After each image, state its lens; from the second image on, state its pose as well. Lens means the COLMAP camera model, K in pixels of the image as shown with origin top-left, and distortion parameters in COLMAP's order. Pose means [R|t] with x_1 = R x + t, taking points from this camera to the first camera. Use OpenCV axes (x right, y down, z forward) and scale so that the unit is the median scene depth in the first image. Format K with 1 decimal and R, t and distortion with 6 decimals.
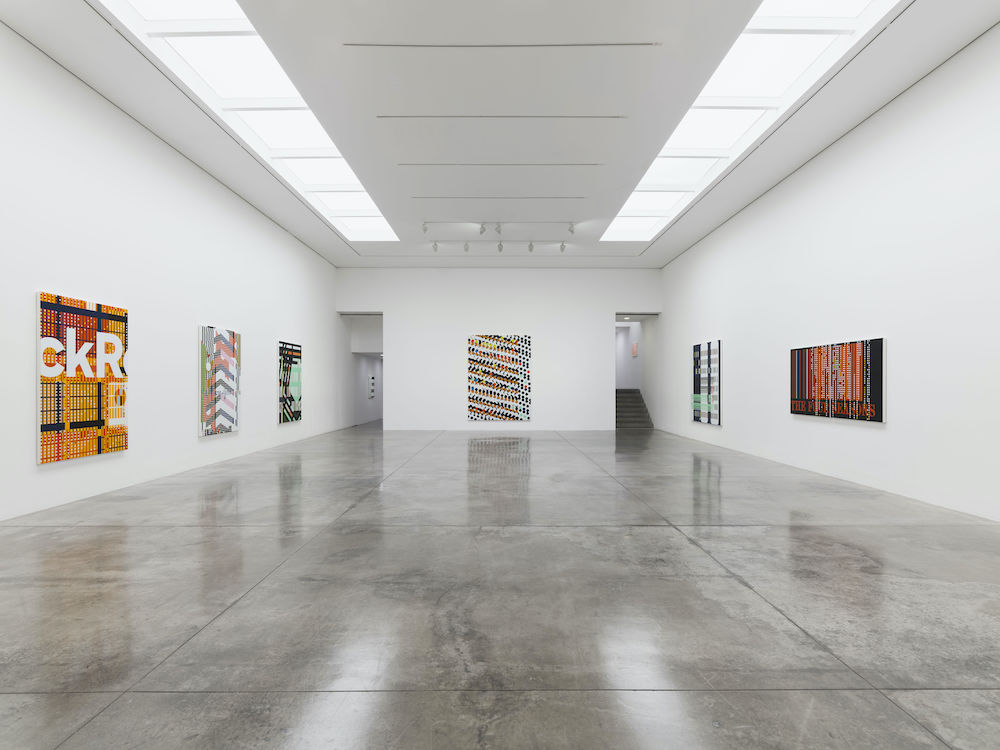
lens RADIAL K [[726.1, 0, 499.4], [0, 726.1, 378.4], [0, 0, 1]] dist [0.001888, -0.001445]
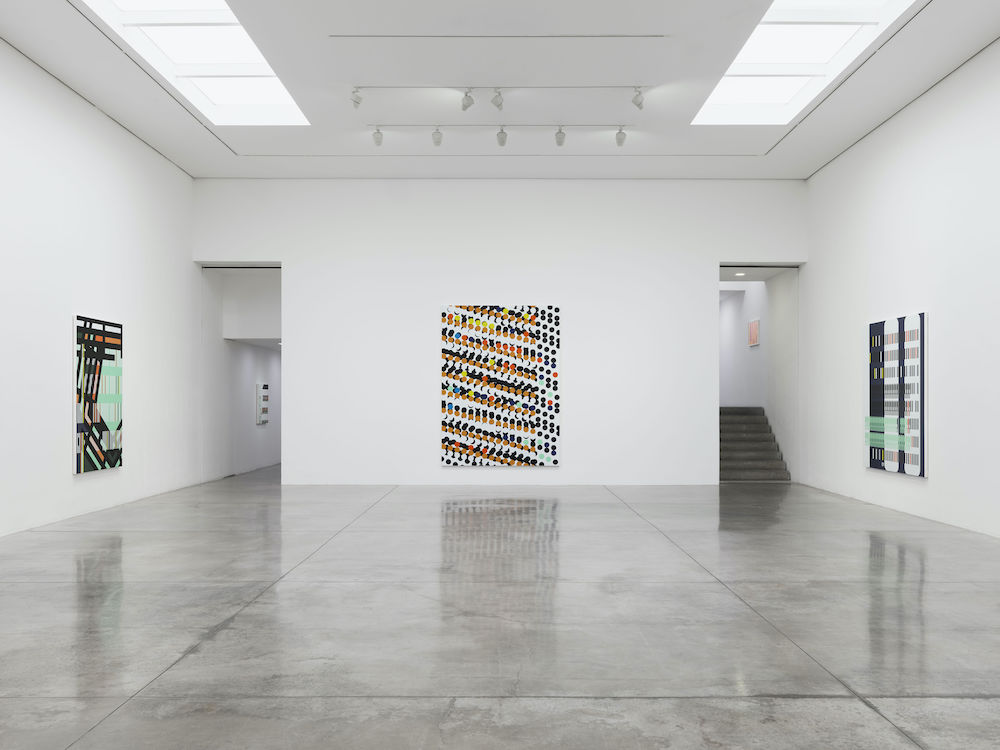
lens RADIAL K [[1243.7, 0, 527.2], [0, 1243.7, 397.3], [0, 0, 1]] dist [-0.064461, 0.000000]
pose [[0.999867, -0.000350, 0.016325, 0.005331], [0.000233, 0.999974, 0.007195, 0.001032], [-0.016327, -0.007191, 0.999841, 0.109598]]
